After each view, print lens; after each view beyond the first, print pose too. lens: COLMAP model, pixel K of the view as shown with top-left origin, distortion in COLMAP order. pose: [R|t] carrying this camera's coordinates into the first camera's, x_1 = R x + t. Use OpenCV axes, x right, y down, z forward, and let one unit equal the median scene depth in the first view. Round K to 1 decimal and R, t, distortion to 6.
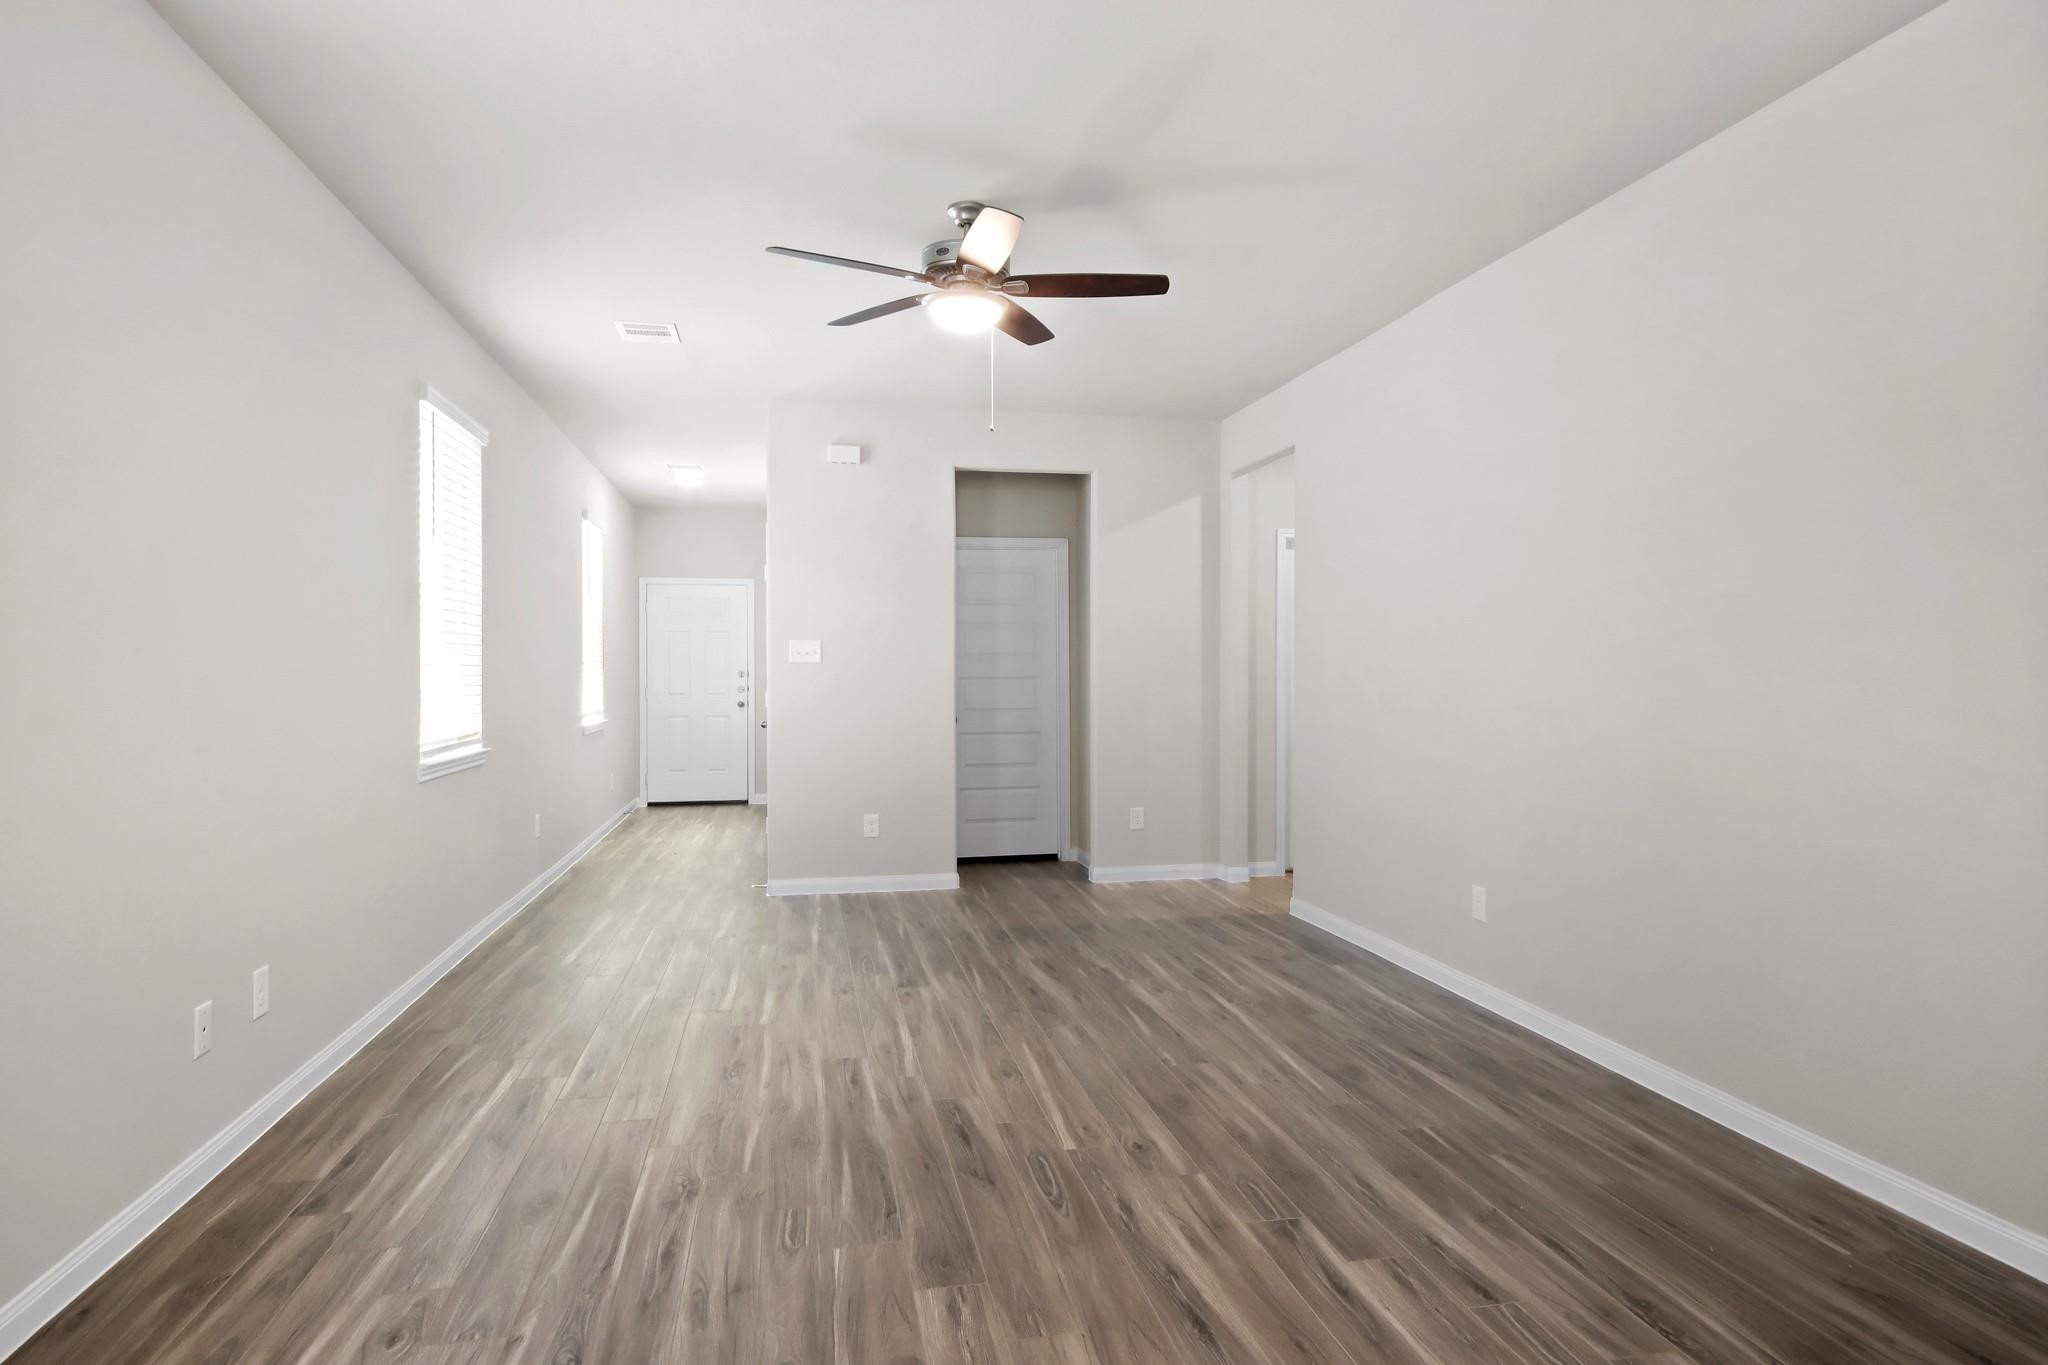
lens RADIAL K [[1149.4, 0, 1024.0], [0, 1149.4, 682.5], [0, 0, 1]] dist [0.003758, 0.000632]
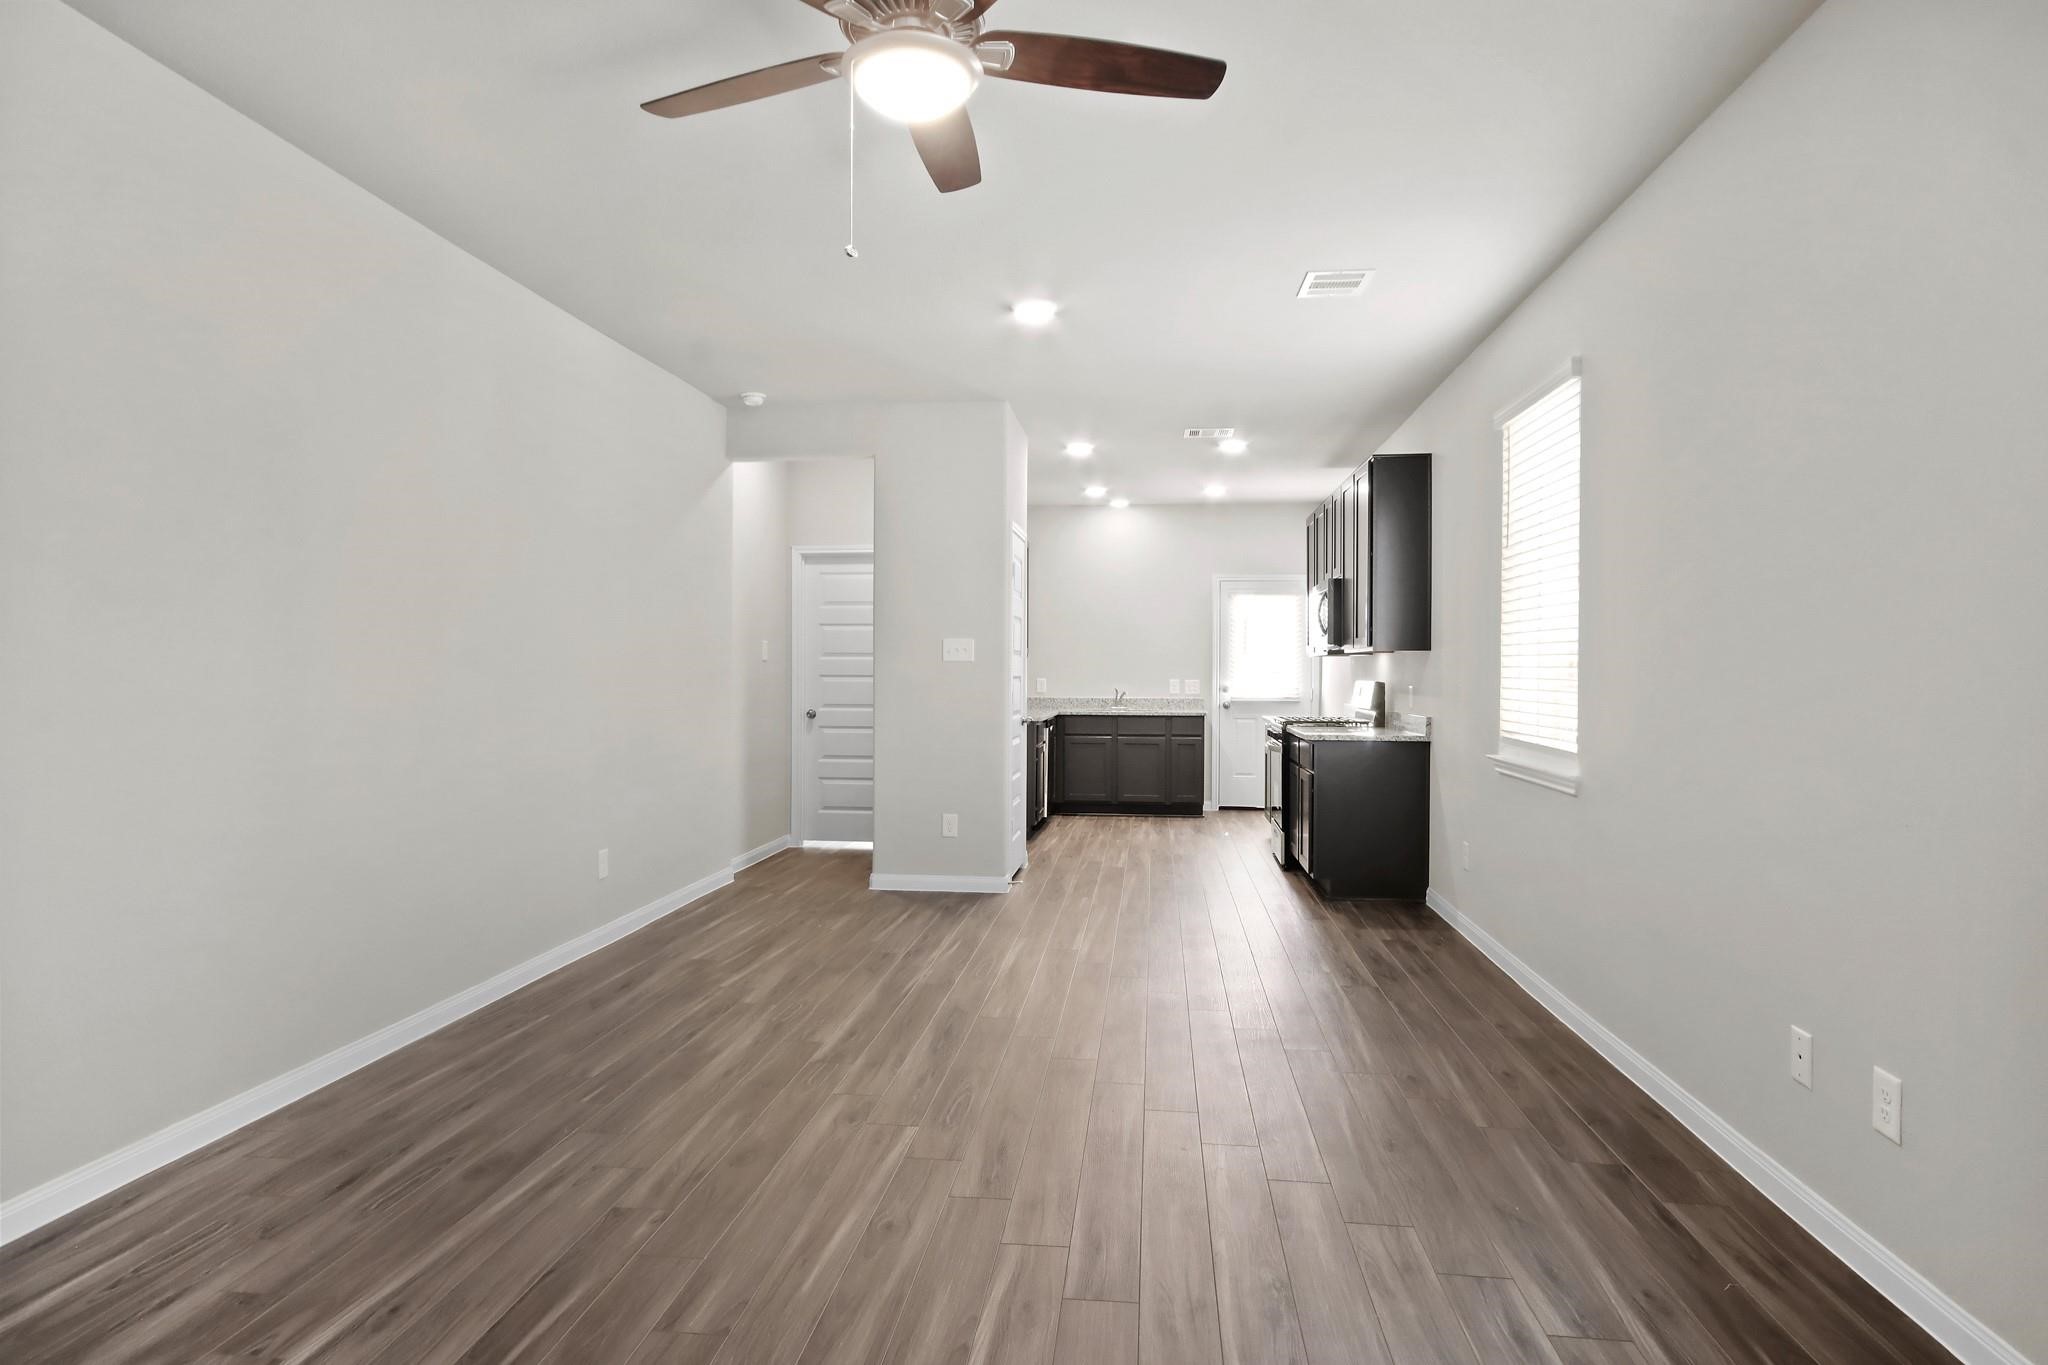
lens RADIAL K [[1157.8, 0, 1028.7], [0, 1157.8, 658.3], [0, 0, 1]] dist [0.022962, 0.000746]
pose [[-0.954082, -0.002751, 0.299532, -0.352109], [-0.004013, 0.999985, -0.003599, -0.015694], [-0.299517, -0.004636, -0.954080, 1.858655]]
